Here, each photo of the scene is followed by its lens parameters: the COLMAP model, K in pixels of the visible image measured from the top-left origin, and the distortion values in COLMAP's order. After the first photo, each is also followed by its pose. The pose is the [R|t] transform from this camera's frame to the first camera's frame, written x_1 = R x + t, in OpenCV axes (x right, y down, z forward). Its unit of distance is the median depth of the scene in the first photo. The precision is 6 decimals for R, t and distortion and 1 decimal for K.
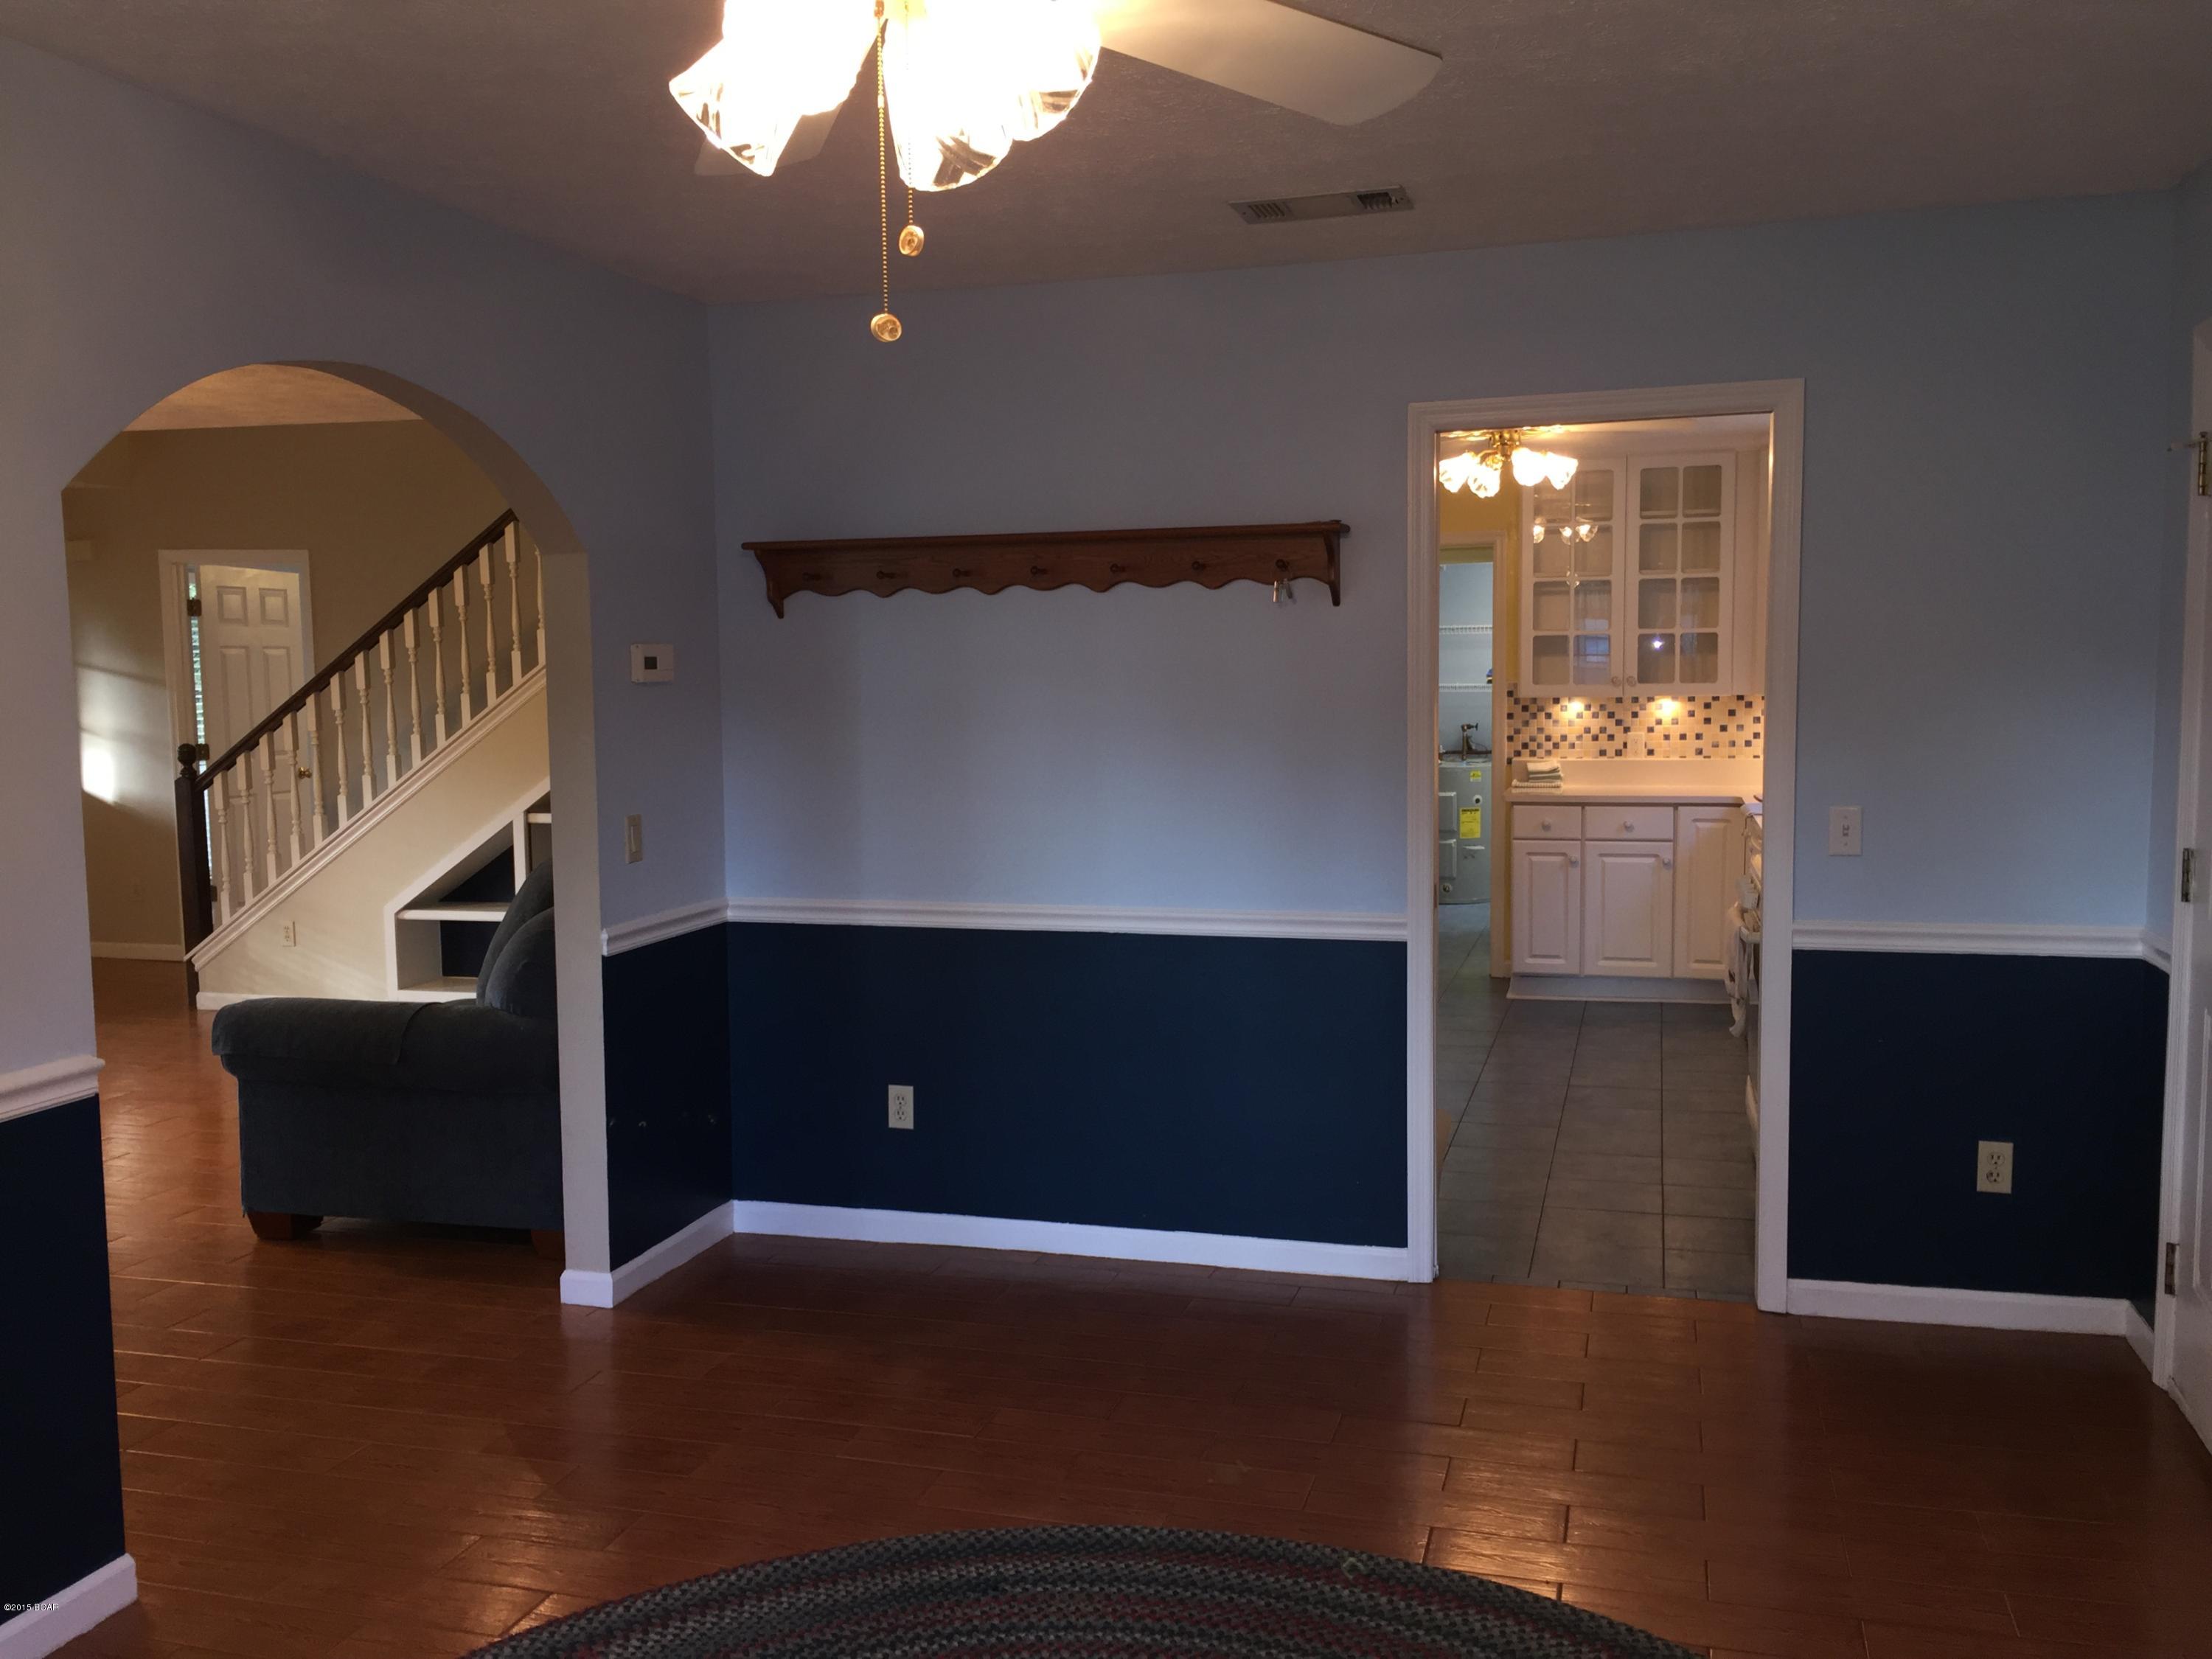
lens RADIAL K [[1882.1, 0, 1115.2], [0, 1882.1, 813.4], [0, 0, 1]] dist [0.101427, -0.135831]
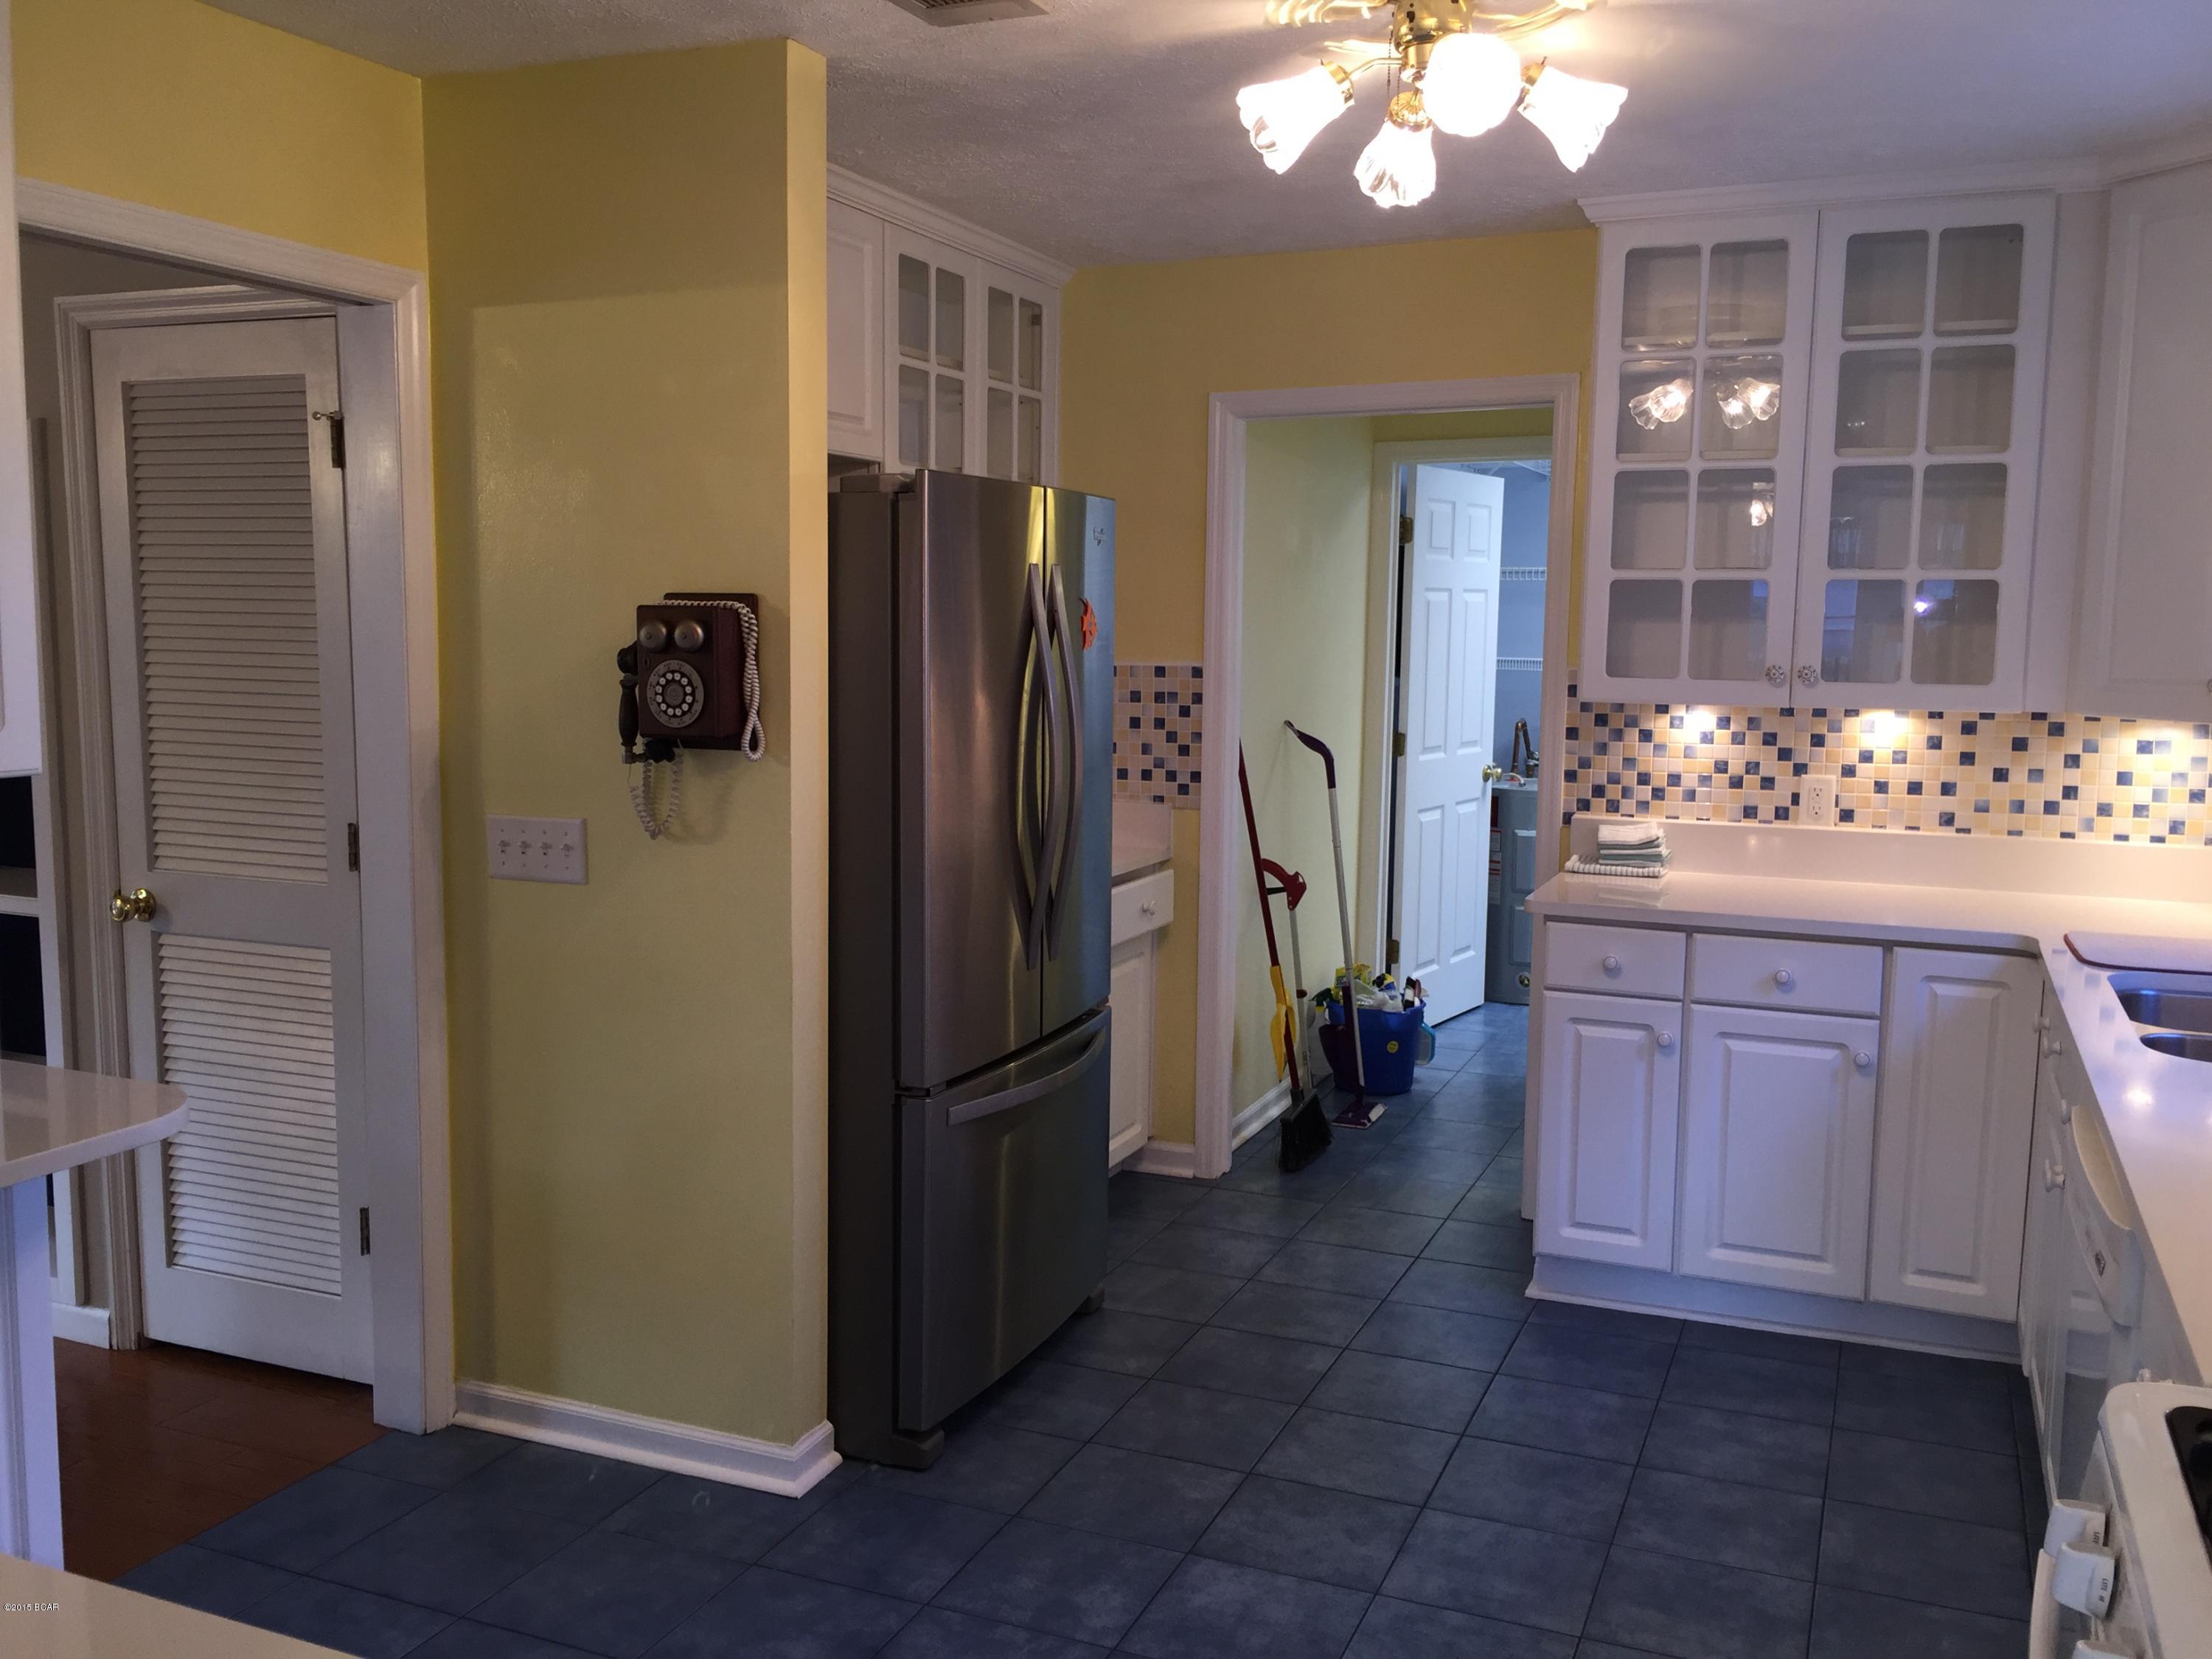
lens RADIAL K [[1882.1, 0, 1115.2], [0, 1882.1, 813.4], [0, 0, 1]] dist [0.101427, -0.135831]
pose [[0.992537, 0.038398, -0.115740, 0.147343], [-0.035063, 0.998913, 0.030717, -0.041679], [0.116793, -0.026430, 0.992804, 0.472018]]
